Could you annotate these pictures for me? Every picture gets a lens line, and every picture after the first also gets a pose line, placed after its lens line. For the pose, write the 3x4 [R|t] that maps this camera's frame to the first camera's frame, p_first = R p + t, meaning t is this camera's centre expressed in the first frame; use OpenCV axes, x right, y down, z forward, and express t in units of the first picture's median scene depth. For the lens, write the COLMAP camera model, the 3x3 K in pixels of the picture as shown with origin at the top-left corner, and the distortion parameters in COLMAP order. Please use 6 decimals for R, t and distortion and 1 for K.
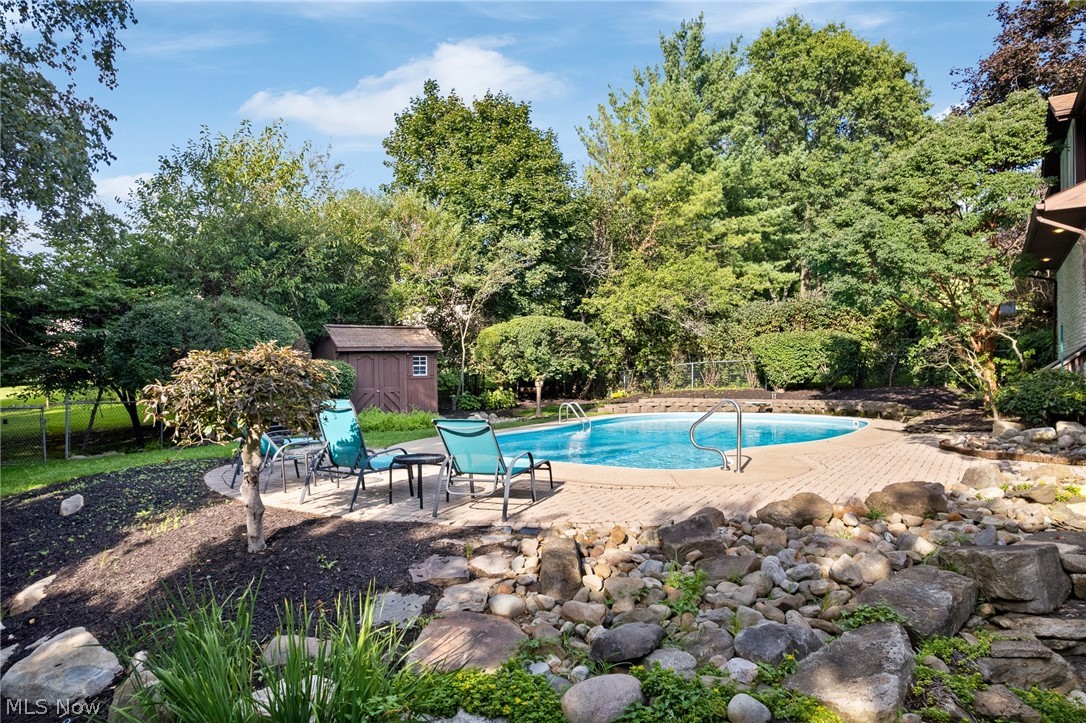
lens RADIAL K [[697.4, 0, 543.0], [0, 697.4, 361.5], [0, 0, 1]] dist [0.000647, -0.000203]
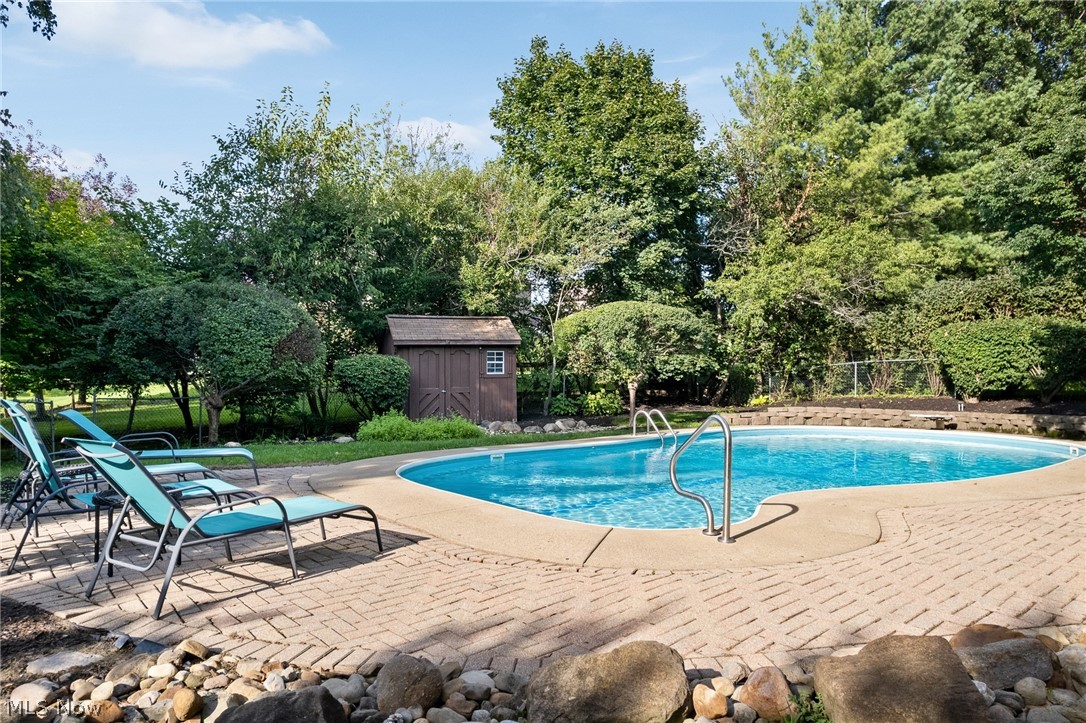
lens RADIAL K [[734.8, 0, 542.3], [0, 734.8, 367.0], [0, 0, 1]] dist [-0.046079, 0.057811]
pose [[0.964165, 0.008624, -0.265163, 0.097729], [-0.006519, 0.999940, 0.008818, 0.002784], [0.265223, -0.006773, 0.964163, 0.126344]]
